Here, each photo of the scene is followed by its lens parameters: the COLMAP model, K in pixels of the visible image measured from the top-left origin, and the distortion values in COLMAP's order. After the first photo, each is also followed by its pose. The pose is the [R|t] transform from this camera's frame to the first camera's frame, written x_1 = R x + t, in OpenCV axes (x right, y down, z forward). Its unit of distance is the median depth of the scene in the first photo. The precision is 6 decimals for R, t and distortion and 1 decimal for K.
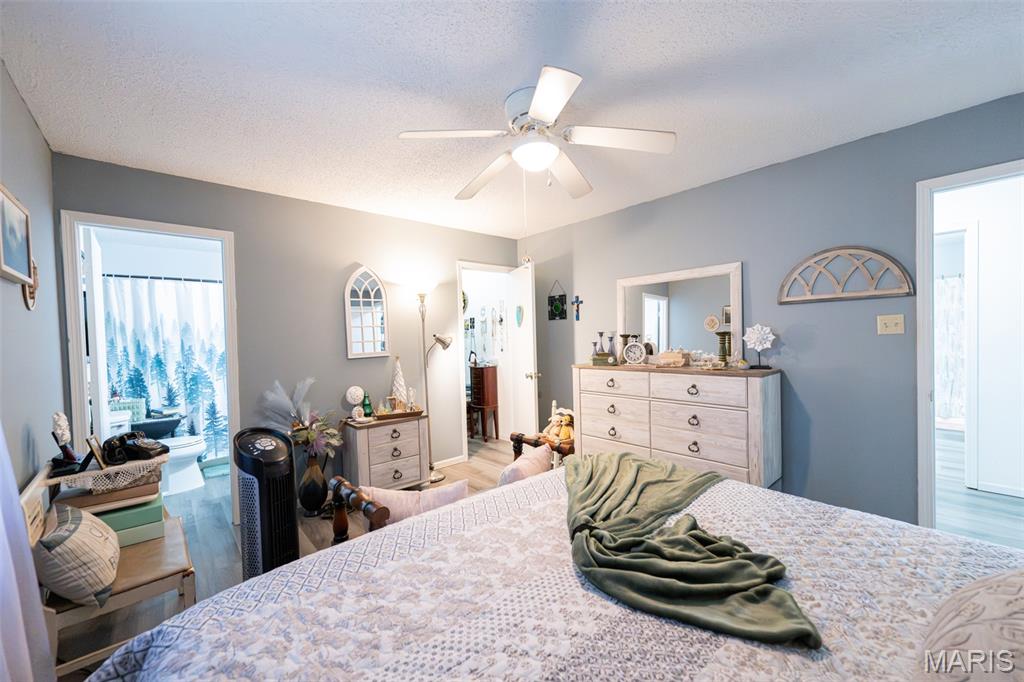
lens RADIAL K [[404.8, 0, 511.5], [0, 404.8, 345.9], [0, 0, 1]] dist [0.001676, -0.000963]
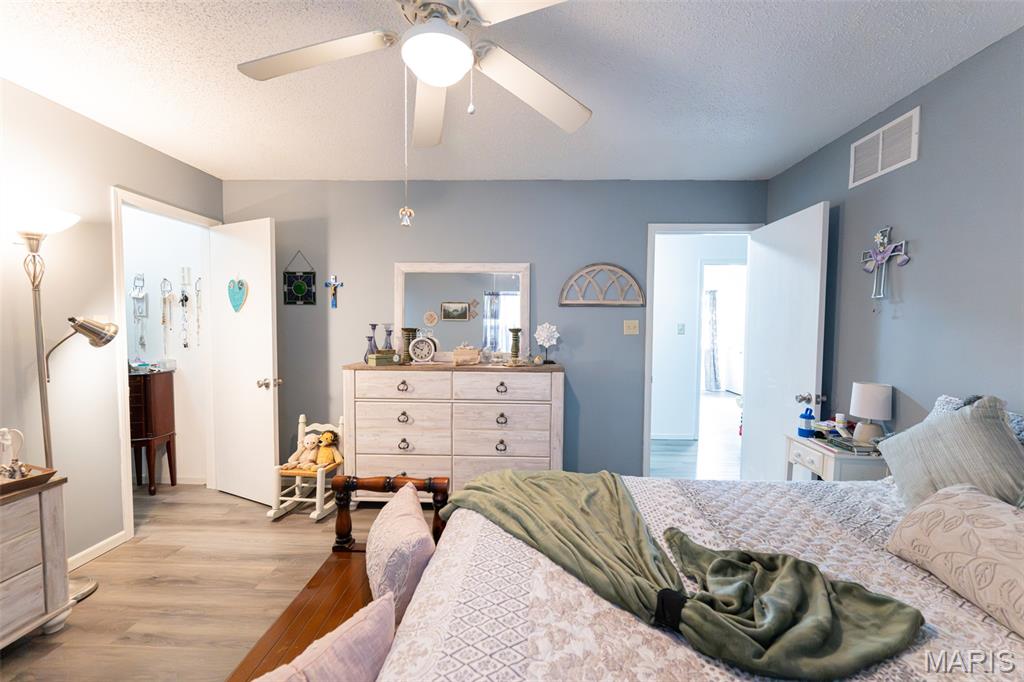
lens RADIAL K [[404.8, 0, 521.2], [0, 404.8, 343.8], [0, 0, 1]] dist [0.001676, -0.000963]
pose [[0.682037, 0.000228, 0.731318, -0.223275], [-0.009360, 0.999921, 0.008417, -0.005180], [-0.731258, -0.012586, 0.681985, 0.291765]]
